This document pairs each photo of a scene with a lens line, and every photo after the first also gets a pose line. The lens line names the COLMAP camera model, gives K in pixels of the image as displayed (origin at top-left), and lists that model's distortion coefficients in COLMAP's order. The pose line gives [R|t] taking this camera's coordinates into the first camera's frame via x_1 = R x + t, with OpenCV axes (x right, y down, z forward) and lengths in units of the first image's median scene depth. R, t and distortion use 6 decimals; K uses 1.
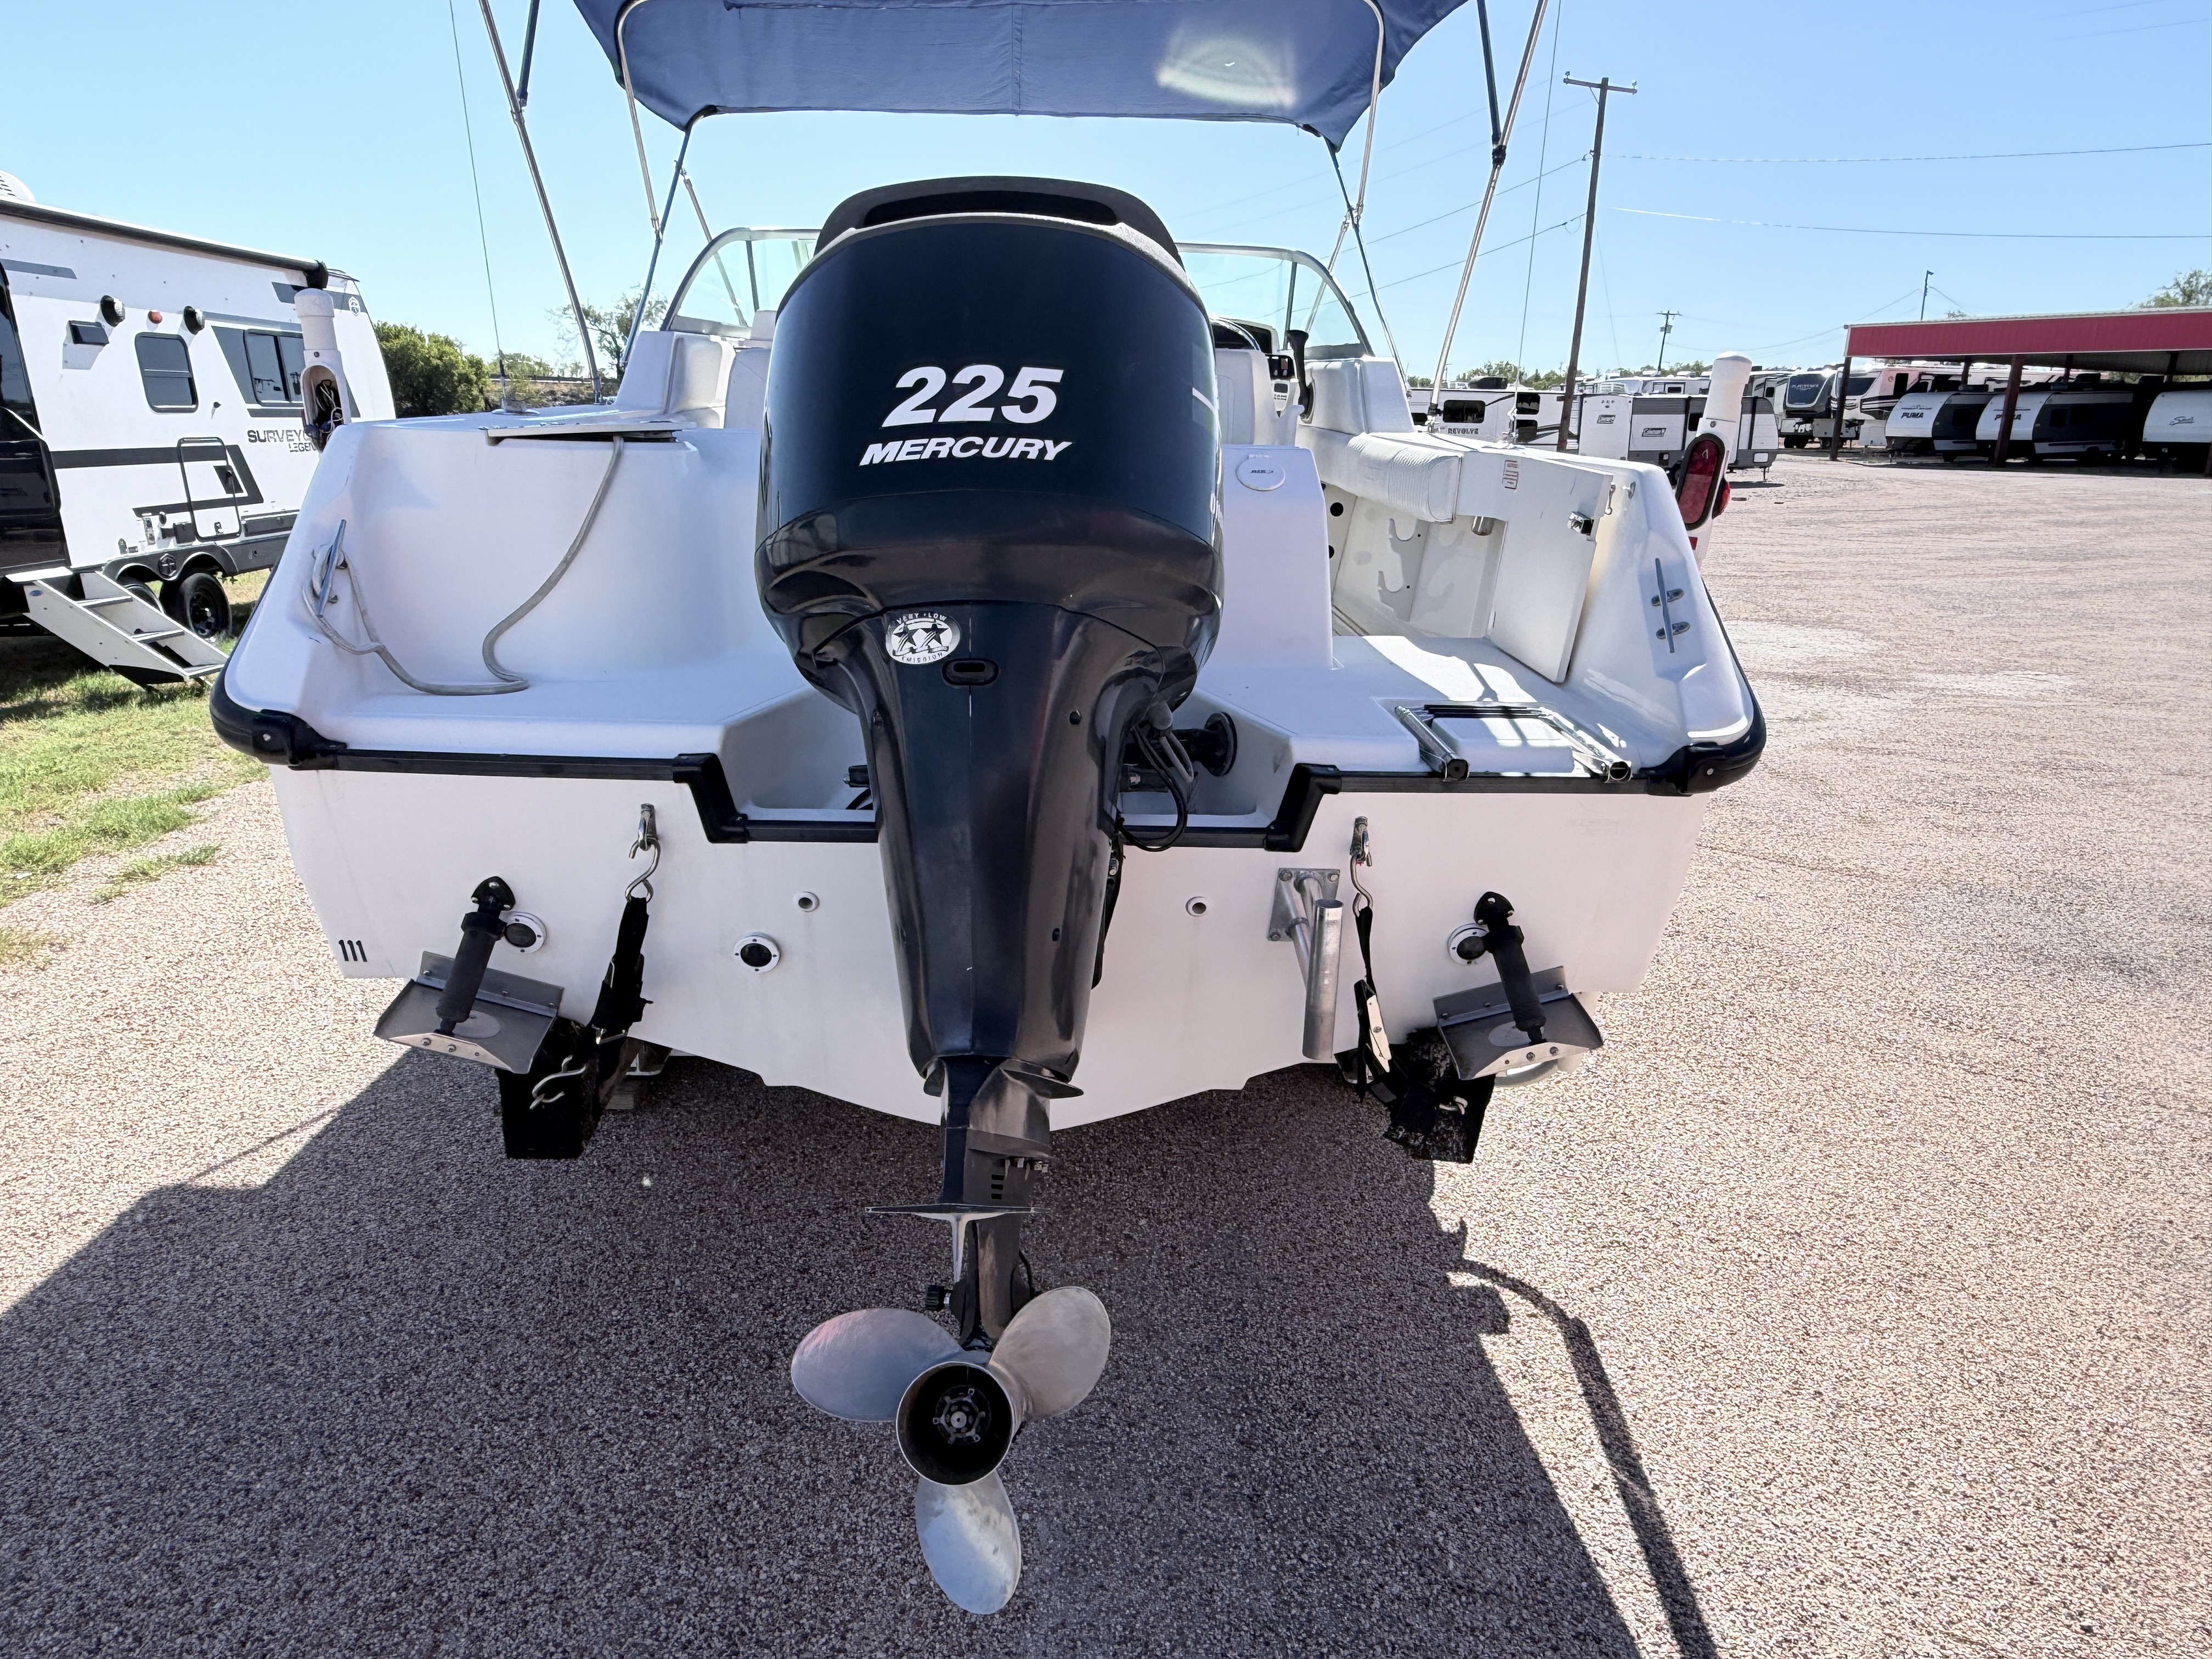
lens RADIAL K [[1488.3, 0, 1109.6], [0, 1488.3, 844.1], [0, 0, 1]] dist [-0.004672, 0.009003]
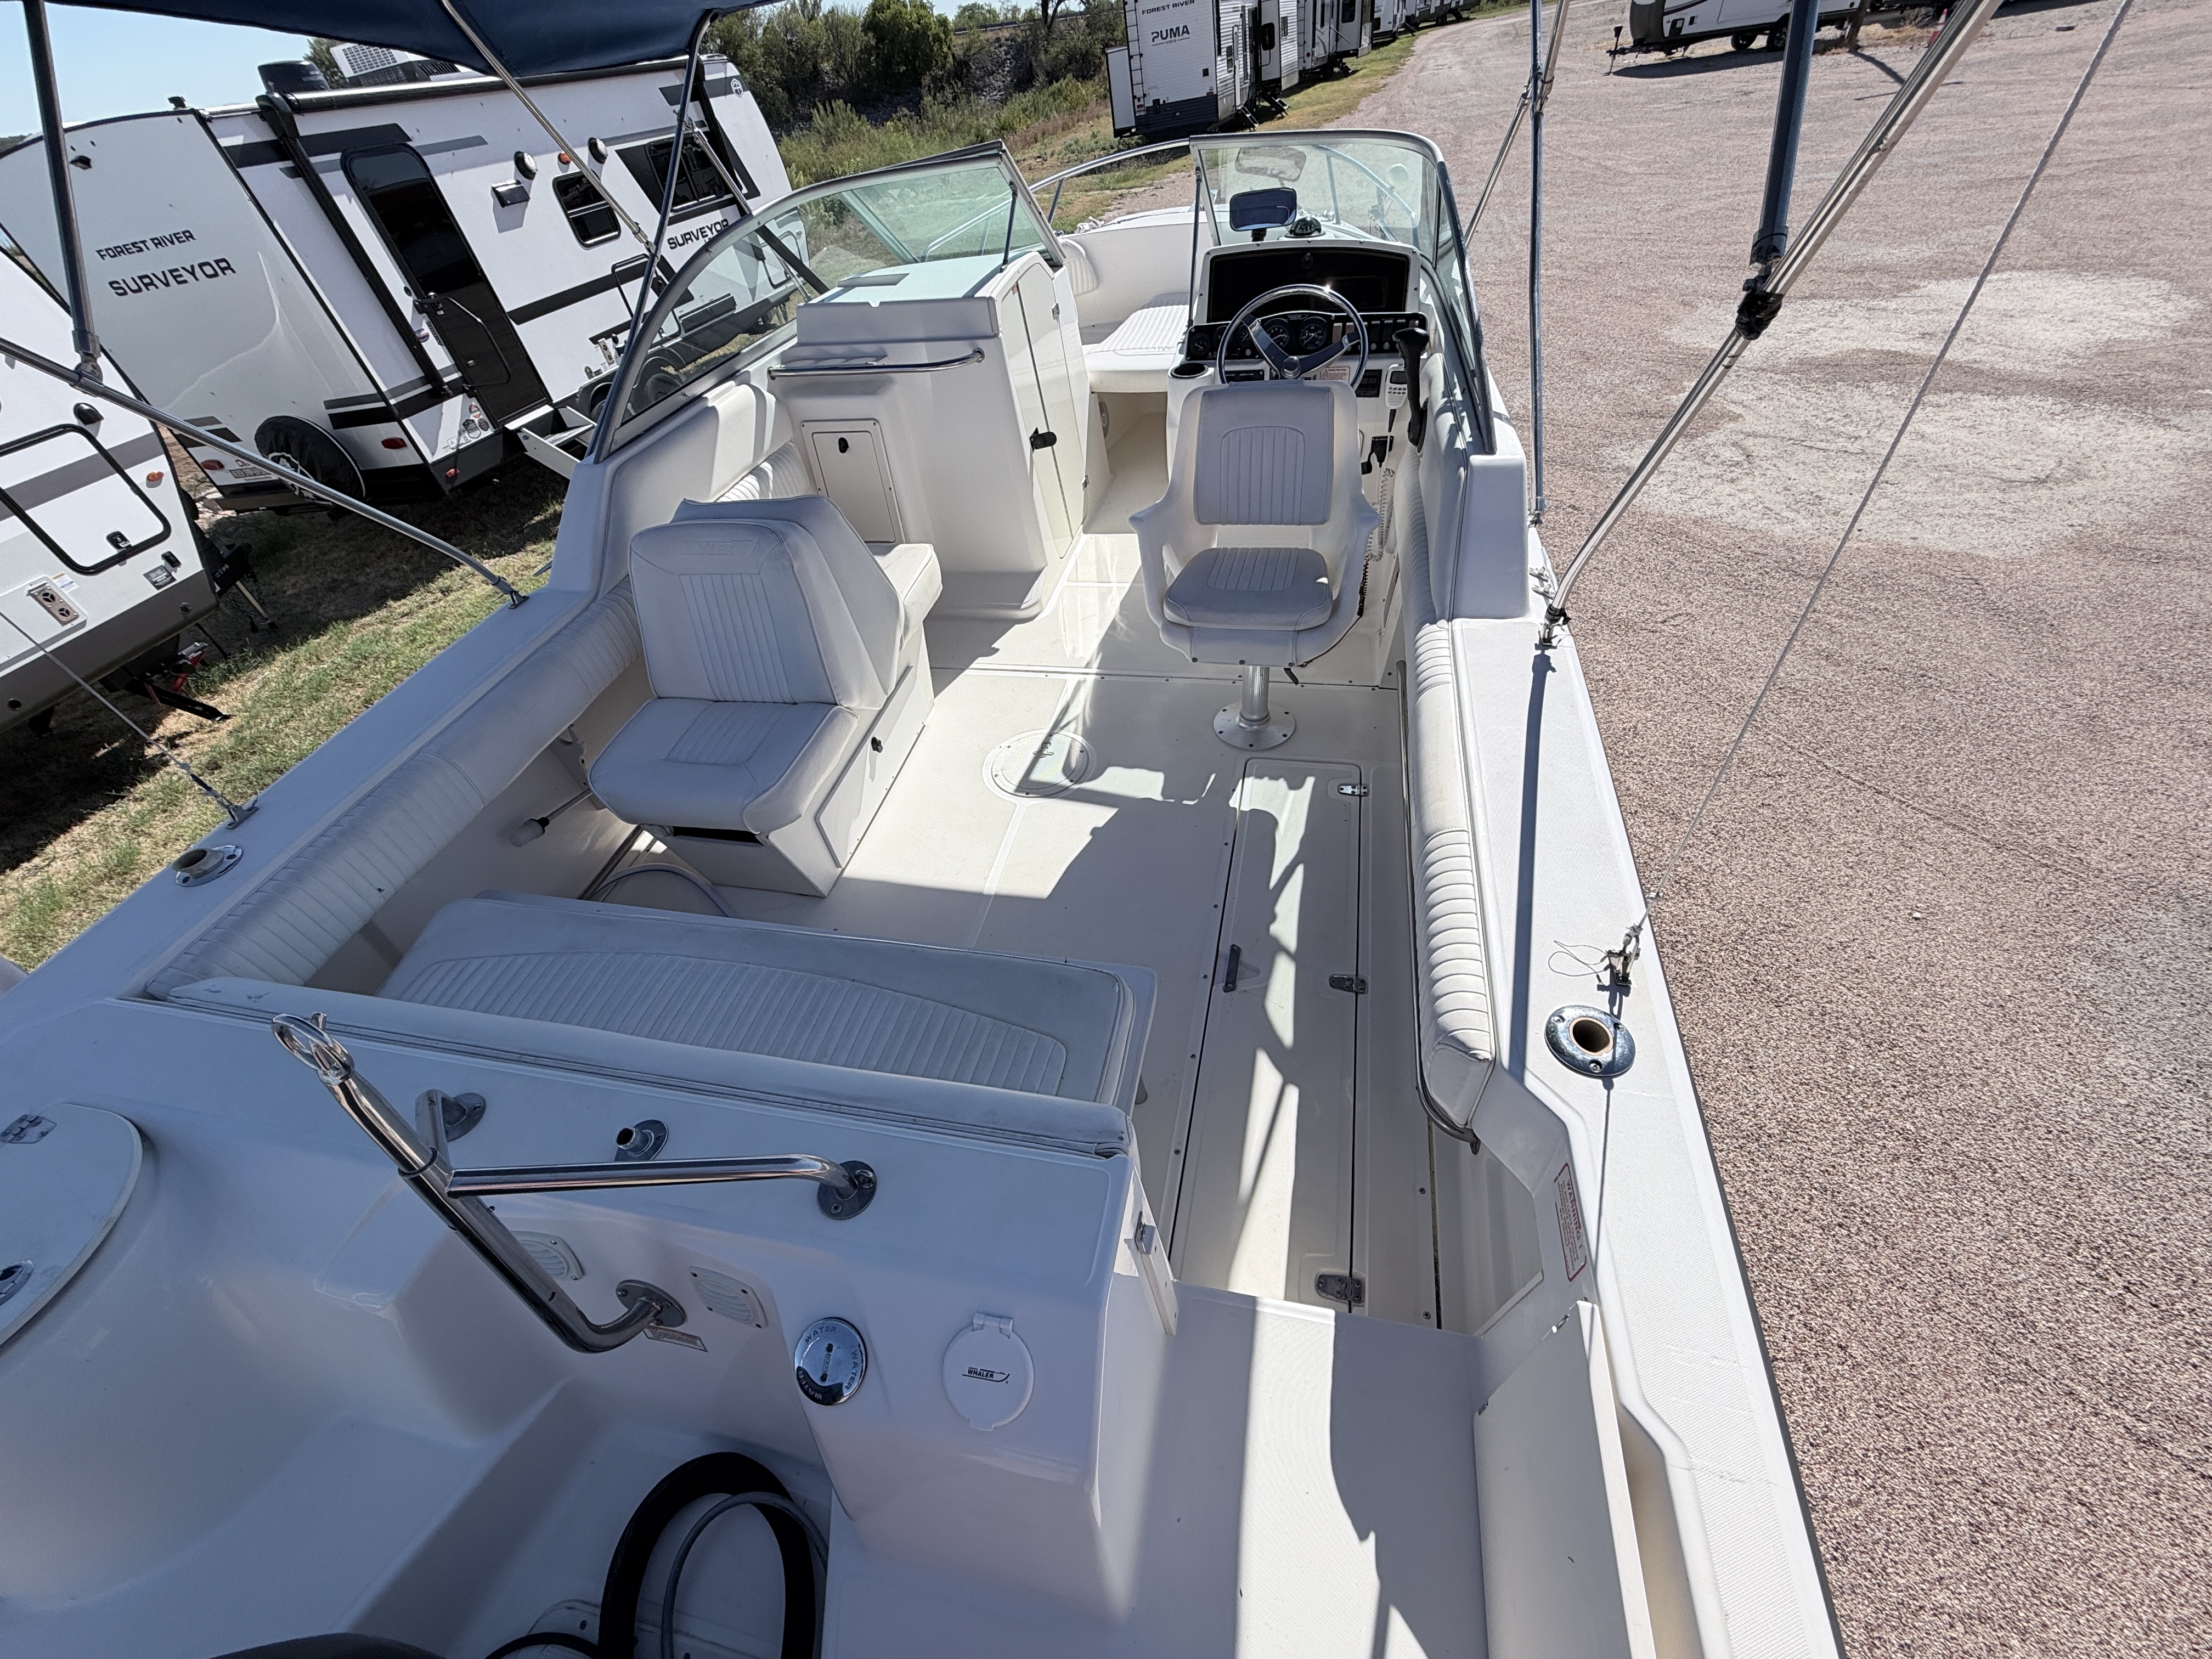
lens RADIAL K [[881.4, 0, 1100.9], [0, 881.4, 832.4], [0, 0, 1]] dist [0.000099, 0.000209]
pose [[0.956159, 0.091107, -0.278315, 0.058063], [0.045816, 0.892133, 0.449444, -0.153800], [0.289242, -0.442492, 0.848846, 0.231870]]
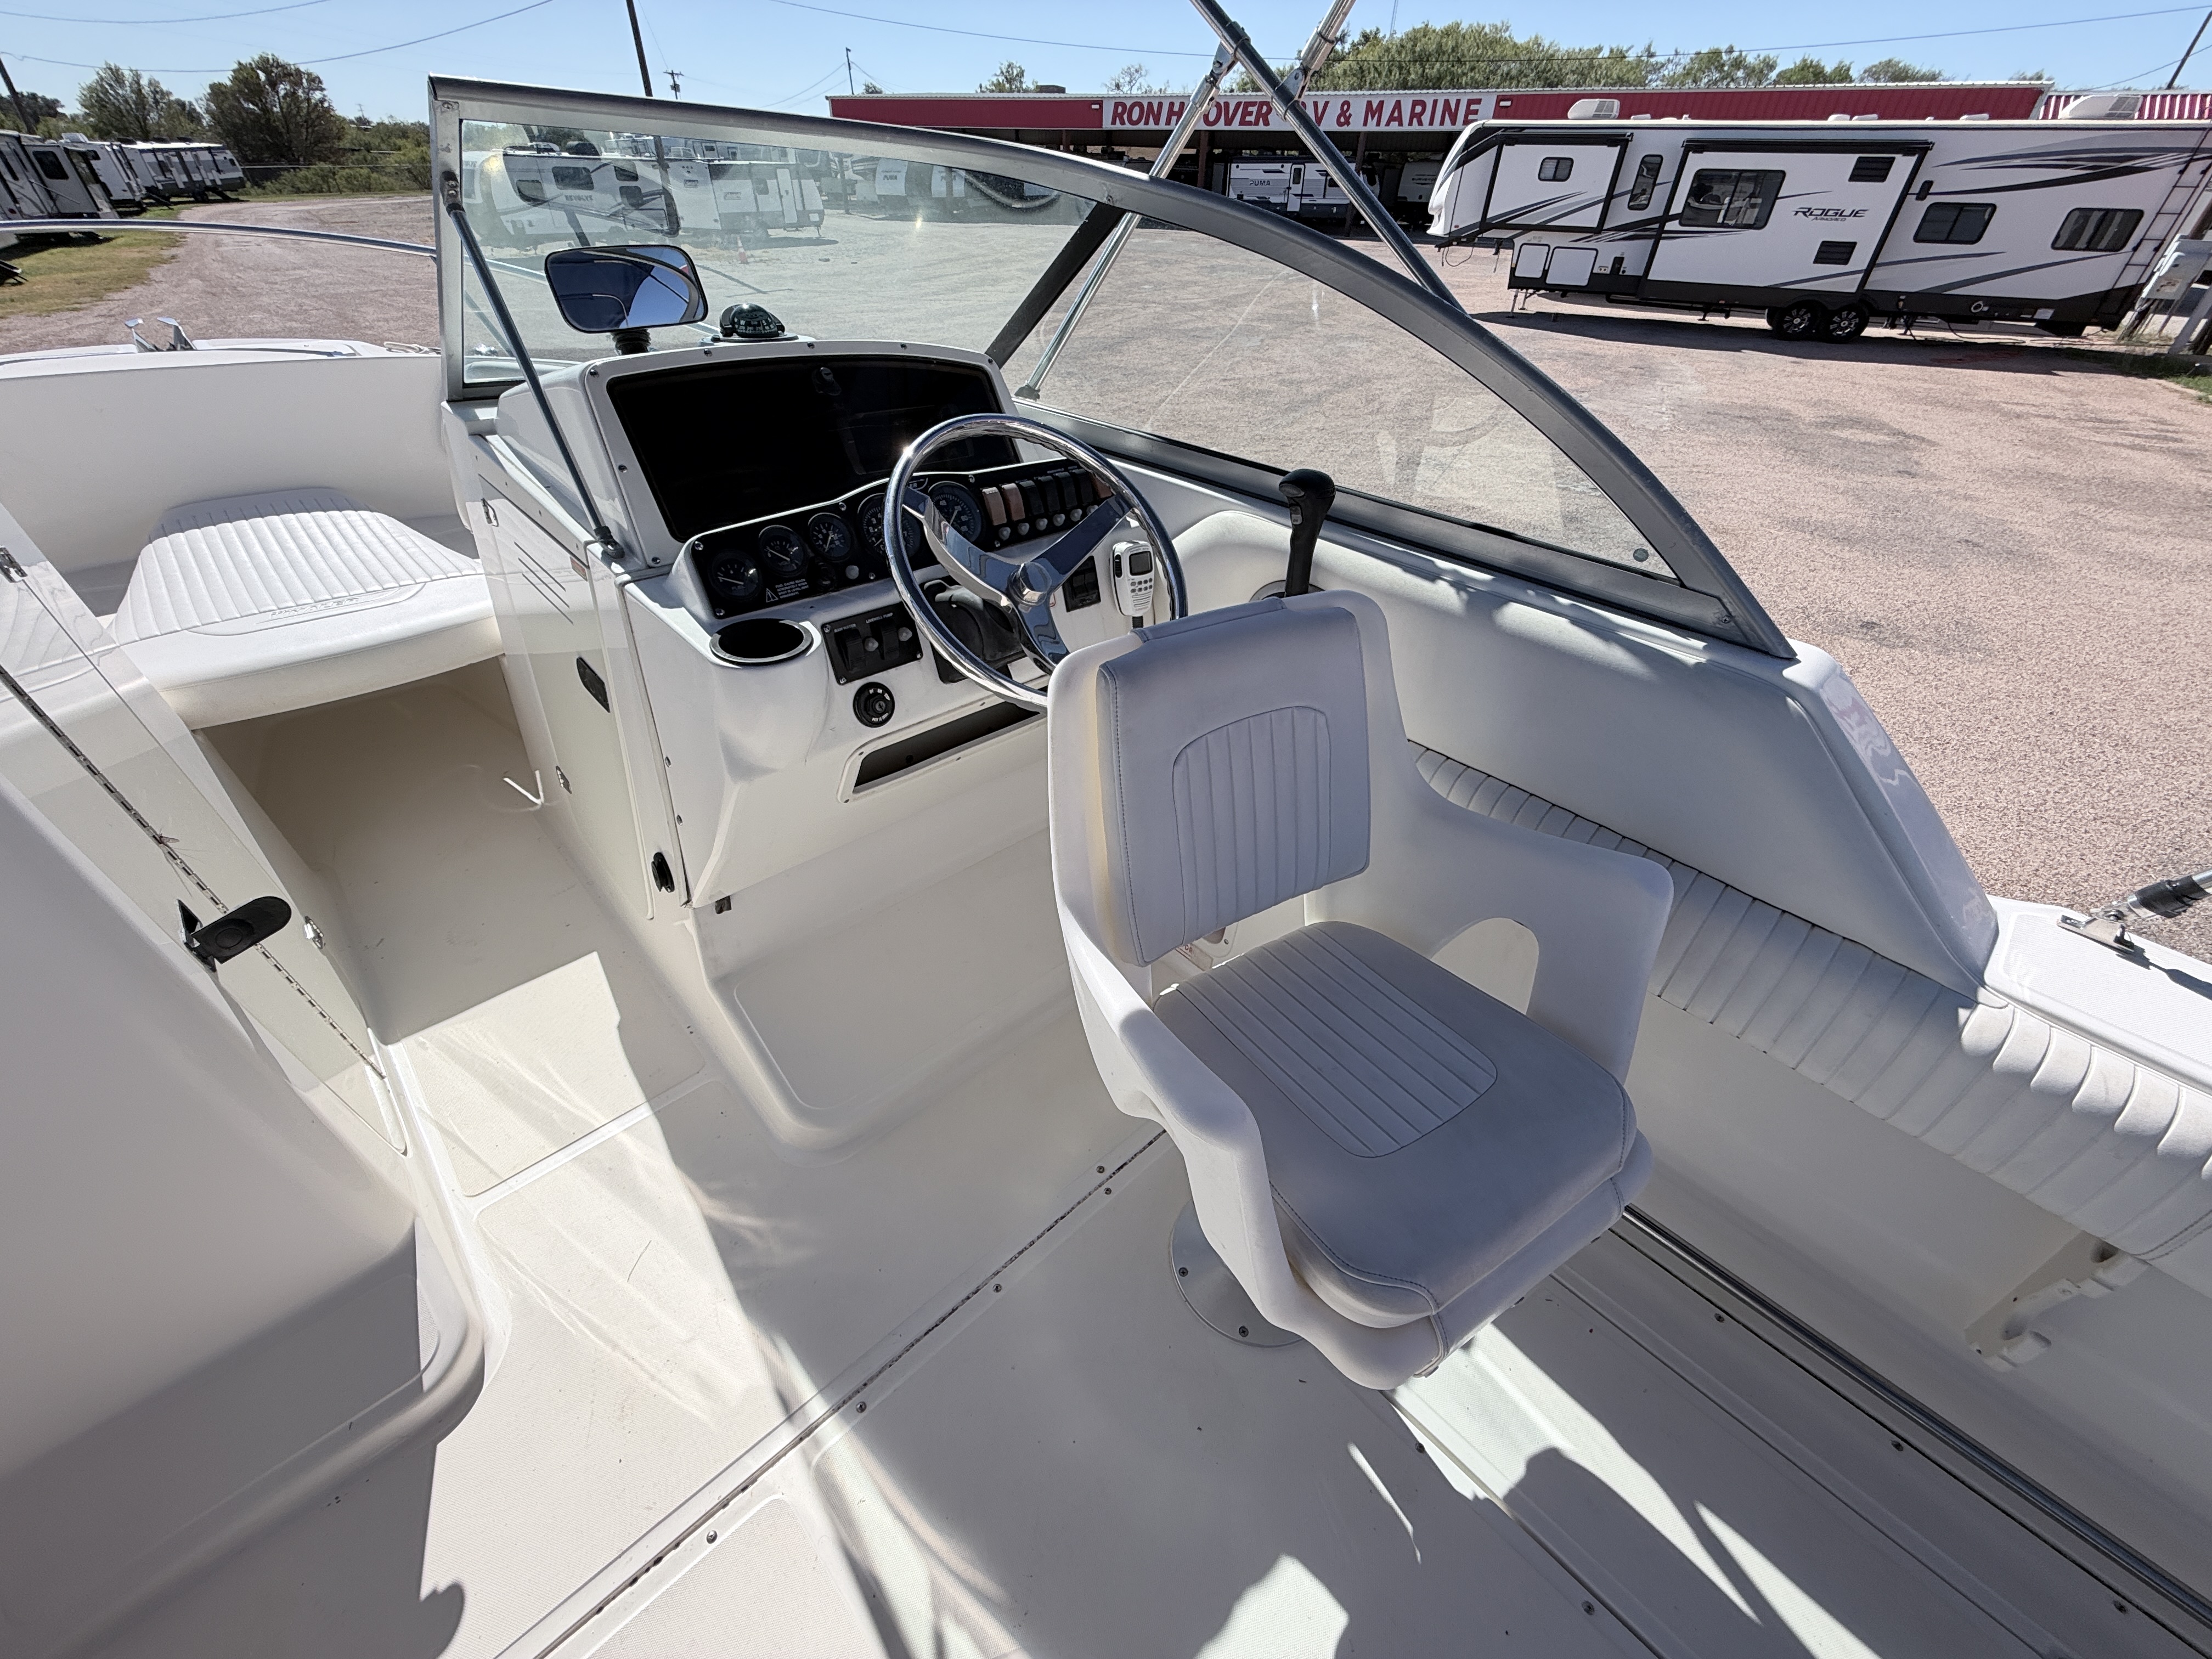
lens RADIAL K [[881.4, 0, 1099.4], [0, 881.4, 834.5], [0, 0, 1]] dist [0.000099, 0.000209]
pose [[0.761107, -0.387364, 0.520254, -0.025983], [0.171779, 0.893825, 0.414209, -0.171225], [-0.625466, -0.225889, 0.746838, 0.401055]]
